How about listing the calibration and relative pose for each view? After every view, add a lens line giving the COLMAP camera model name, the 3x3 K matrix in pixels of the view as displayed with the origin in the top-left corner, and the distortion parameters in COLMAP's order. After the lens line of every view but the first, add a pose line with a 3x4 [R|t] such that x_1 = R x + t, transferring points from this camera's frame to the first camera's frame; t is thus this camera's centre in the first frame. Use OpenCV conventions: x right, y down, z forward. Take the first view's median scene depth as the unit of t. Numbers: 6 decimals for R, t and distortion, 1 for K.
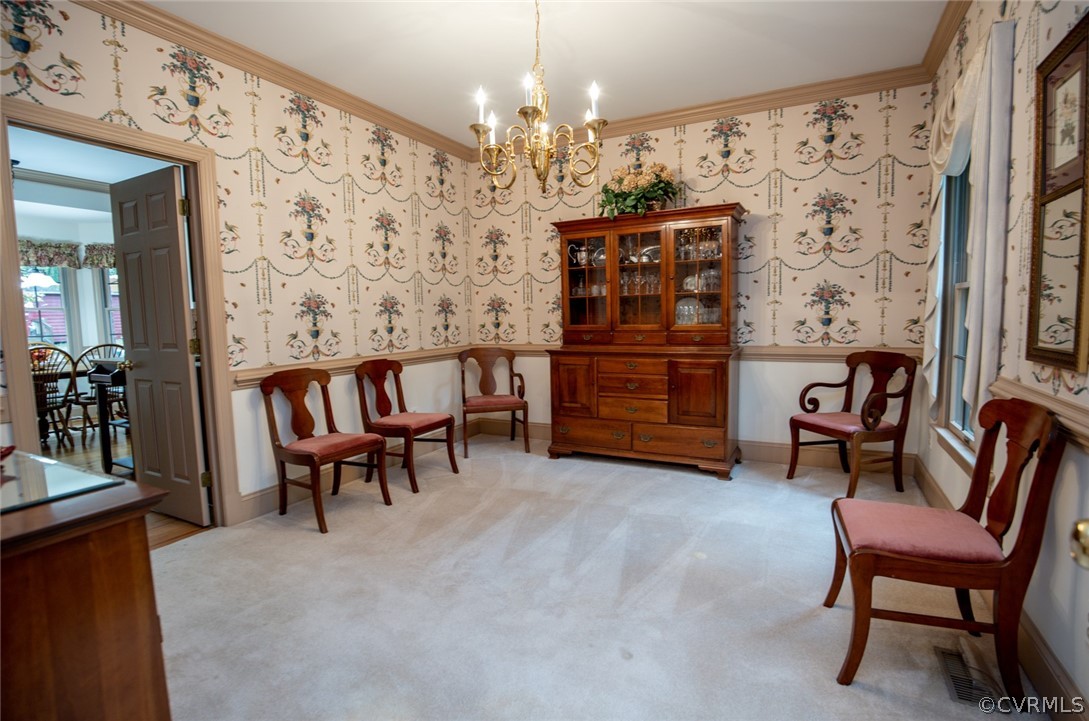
lens RADIAL K [[522.9, 0, 552.5], [0, 522.9, 360.1], [0, 0, 1]] dist [-0.022175, 0.000024]
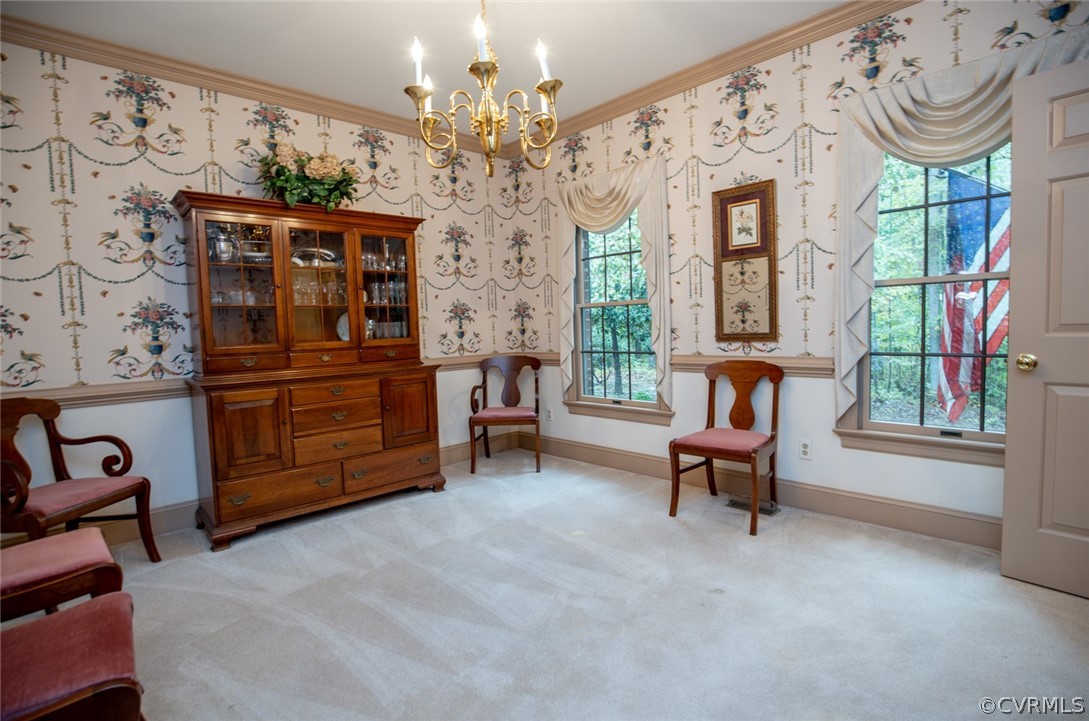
lens RADIAL K [[522.9, 0, 545.6], [0, 522.9, 356.6], [0, 0, 1]] dist [-0.022175, 0.000024]
pose [[0.331392, -0.046198, 0.942361, -0.536408], [0.107221, 0.994174, 0.011032, -0.017787], [-0.937381, 0.097385, 0.334415, 0.441691]]
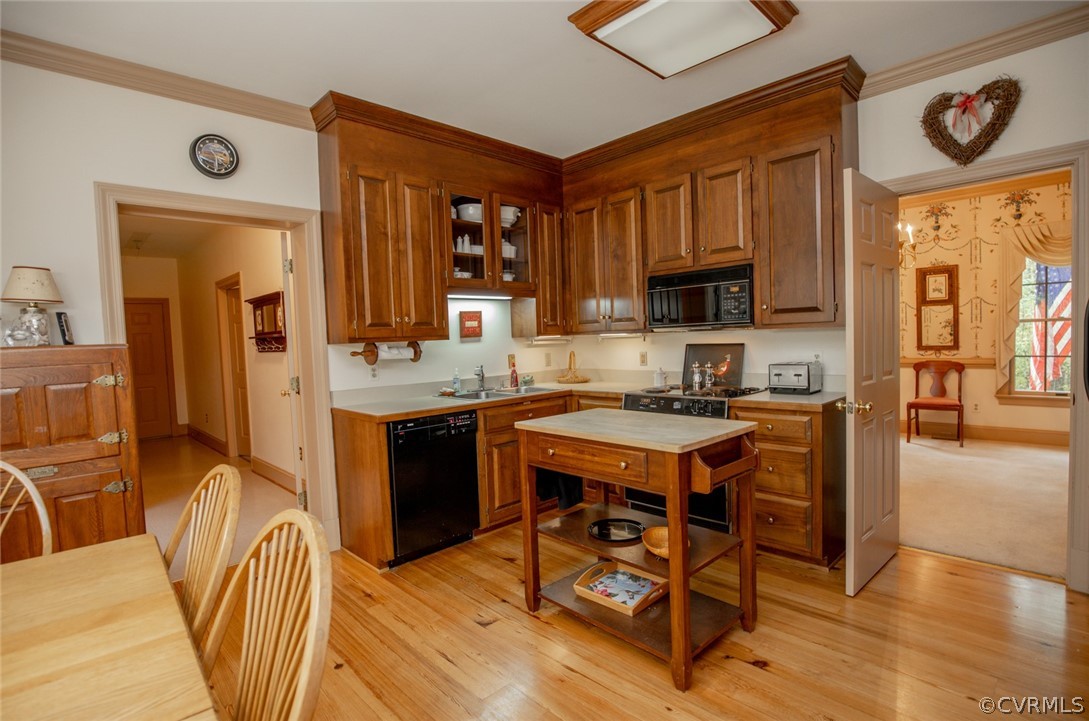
lens RADIAL K [[522.9, 0, 544.7], [0, 522.9, 360.6], [0, 0, 1]] dist [-0.022175, 0.000024]
pose [[0.331515, -0.036554, 0.942742, -1.375907], [0.114286, 0.993446, -0.001669, -0.090714], [-0.936502, 0.108296, 0.333520, 0.948105]]
